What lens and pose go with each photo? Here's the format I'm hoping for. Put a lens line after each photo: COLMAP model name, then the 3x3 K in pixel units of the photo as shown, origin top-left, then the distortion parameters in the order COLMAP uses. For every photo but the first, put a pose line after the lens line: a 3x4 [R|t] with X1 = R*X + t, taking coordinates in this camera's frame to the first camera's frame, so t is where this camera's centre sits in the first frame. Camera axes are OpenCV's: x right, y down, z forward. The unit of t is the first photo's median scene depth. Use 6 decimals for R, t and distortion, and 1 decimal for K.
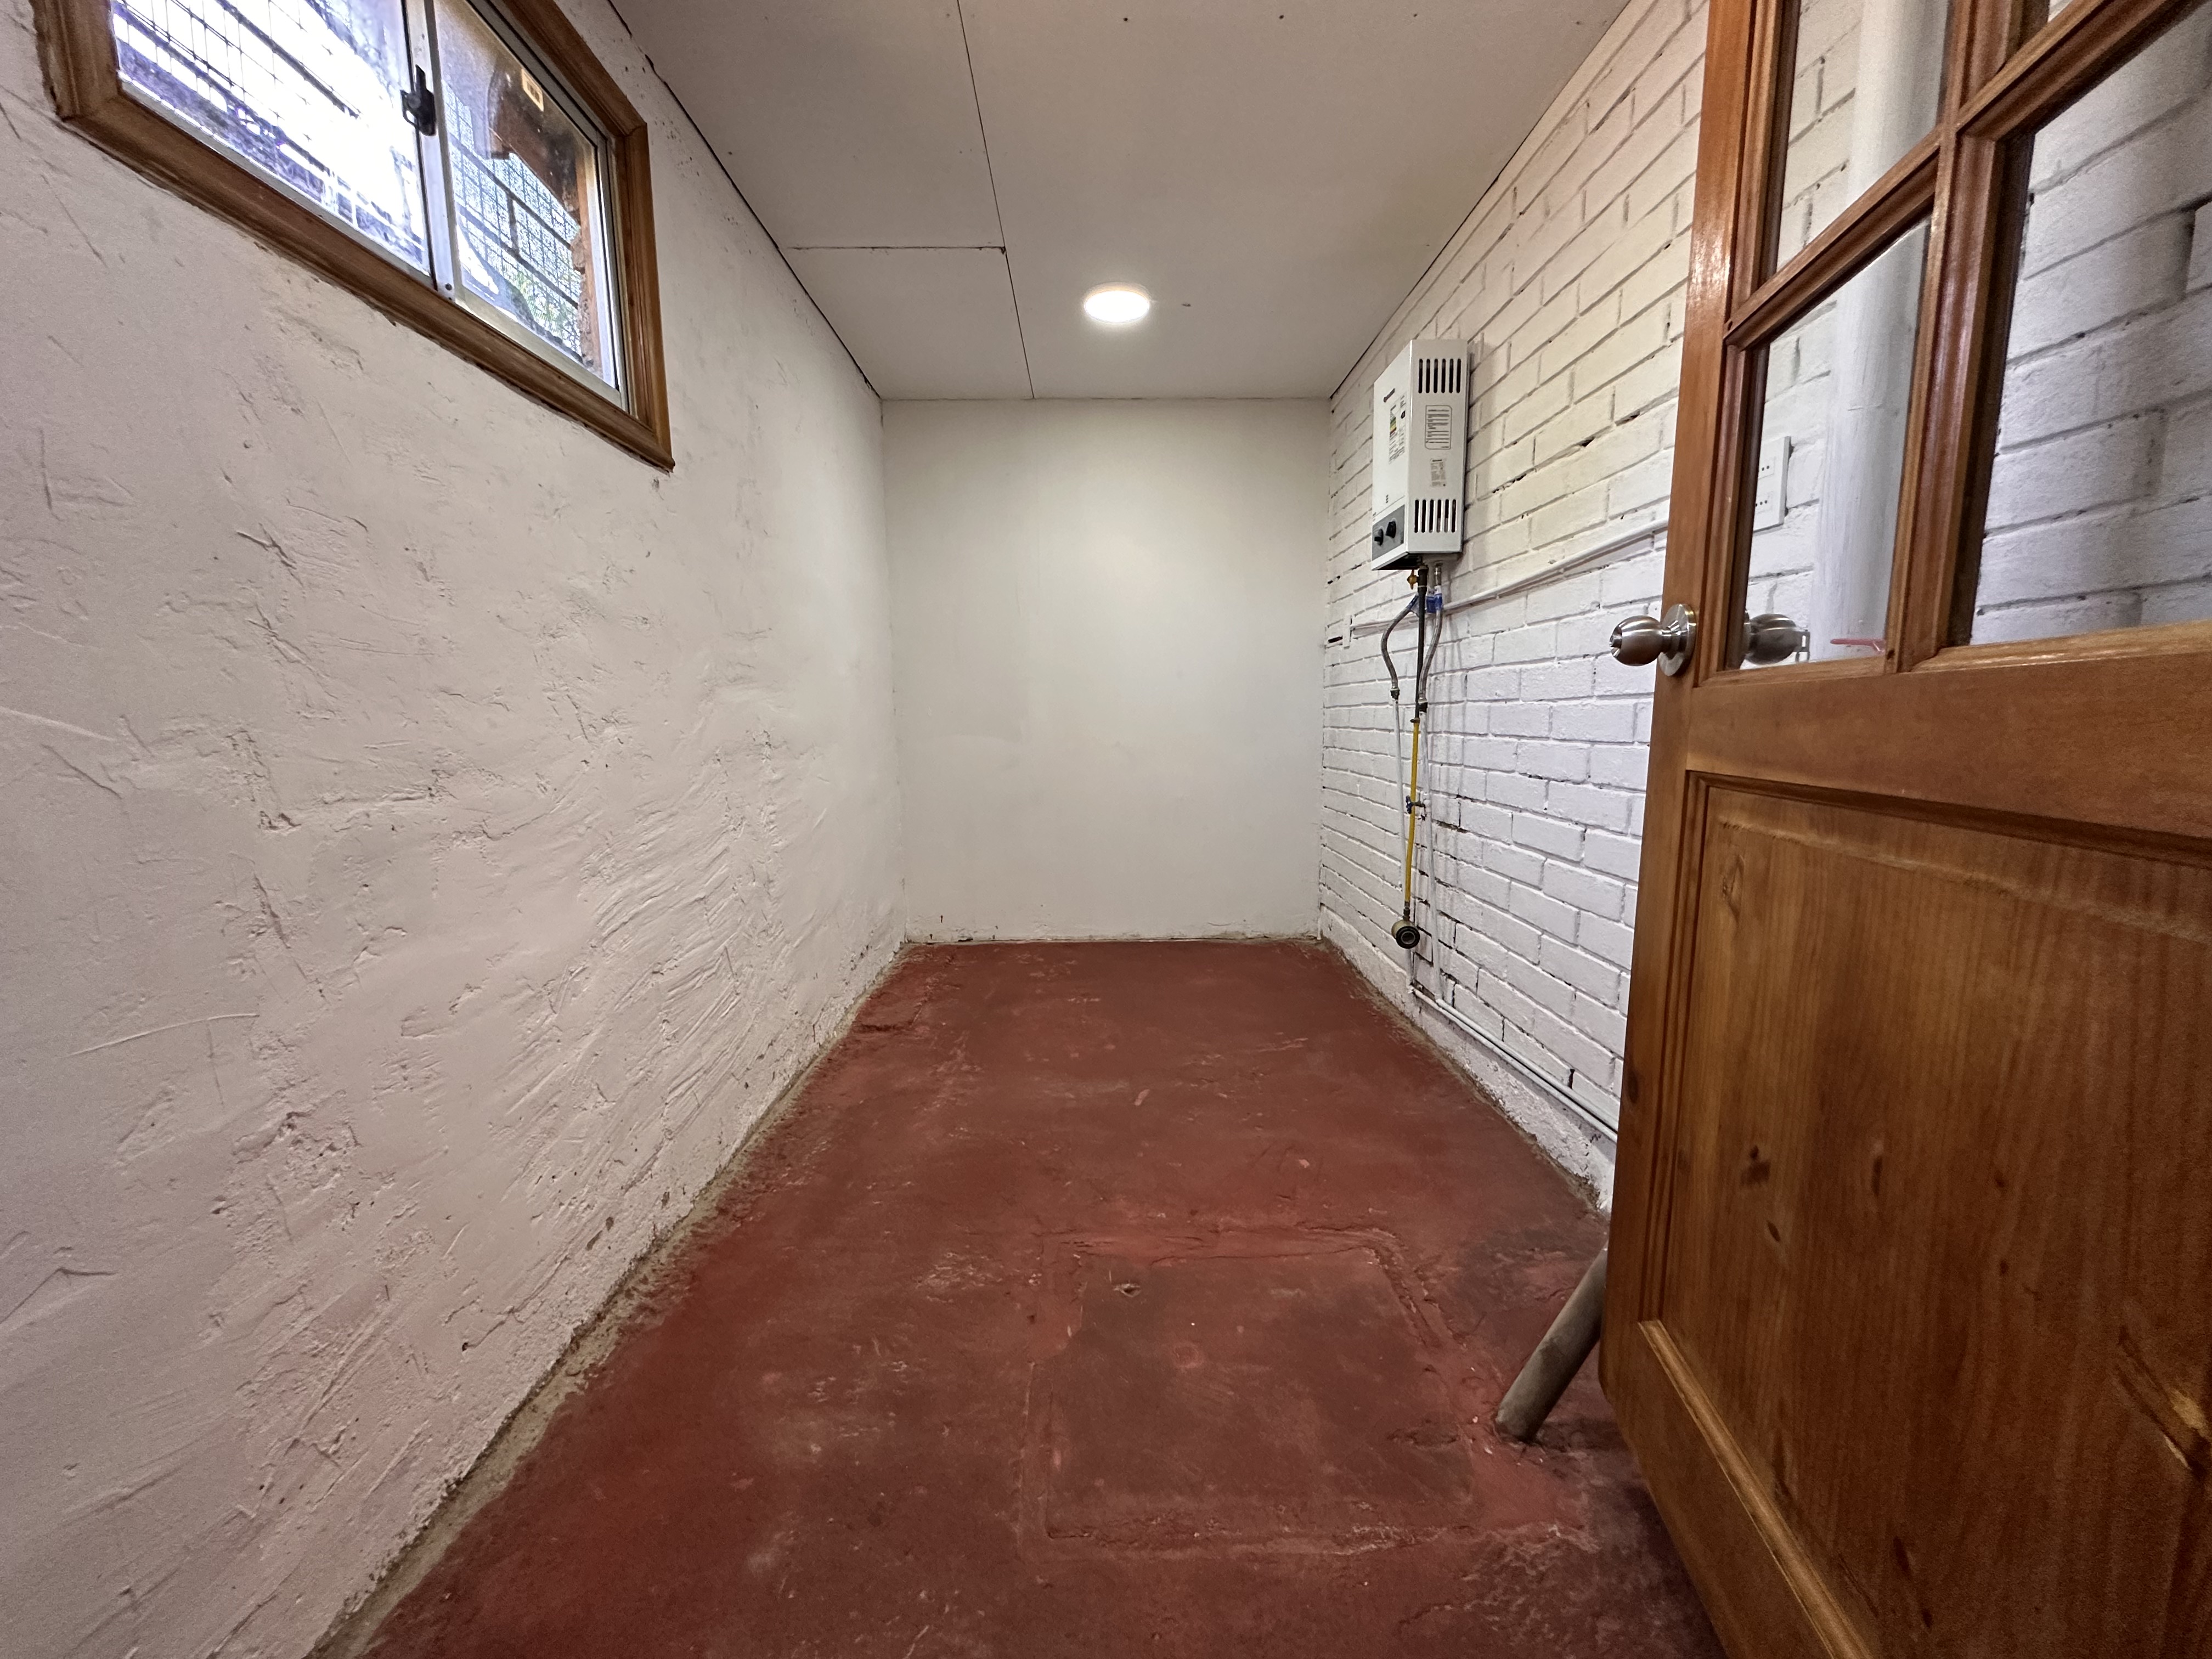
lens RADIAL K [[882.0, 0, 1103.6], [0, 882.0, 841.6], [0, 0, 1]] dist [-0.023013, 0.001580]
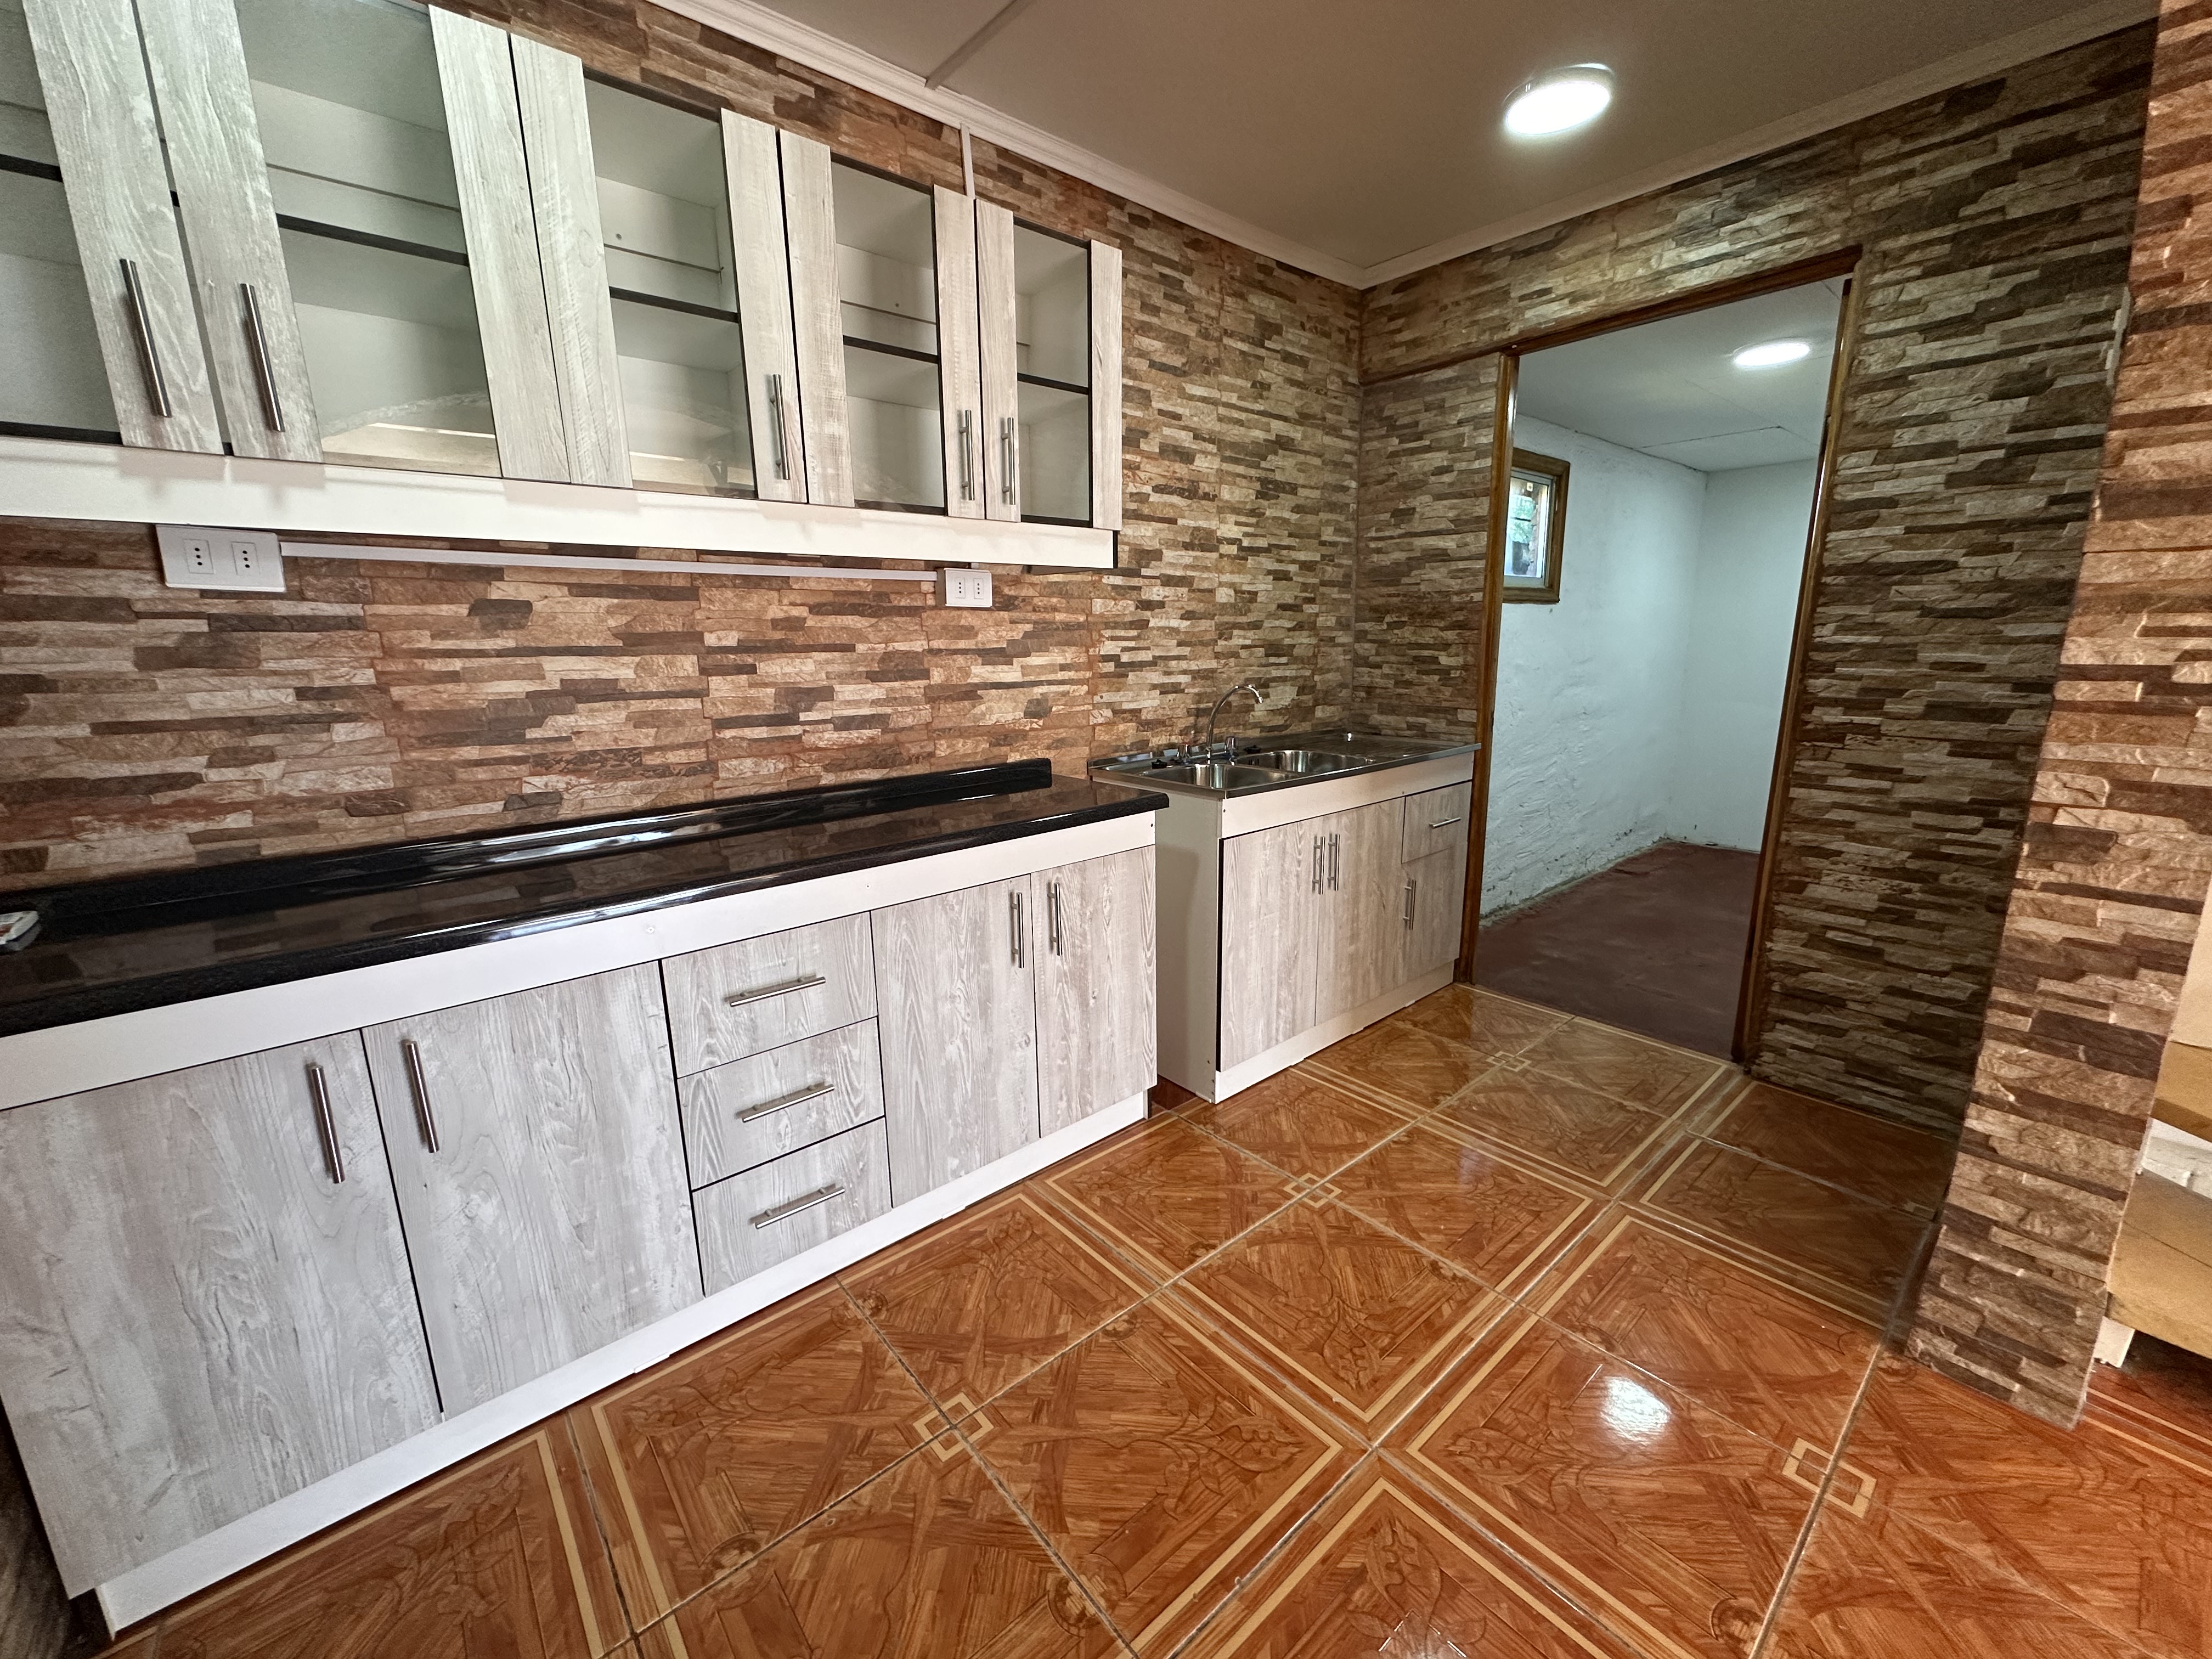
lens RADIAL K [[882.0, 0, 1098.2], [0, 882.0, 834.2], [0, 0, 1]] dist [-0.023013, 0.001580]
pose [[0.636779, 0.165814, -0.753006, 0.440368], [-0.100653, 0.986122, 0.132030, 0.012429], [0.764448, -0.008281, 0.644632, -1.090721]]
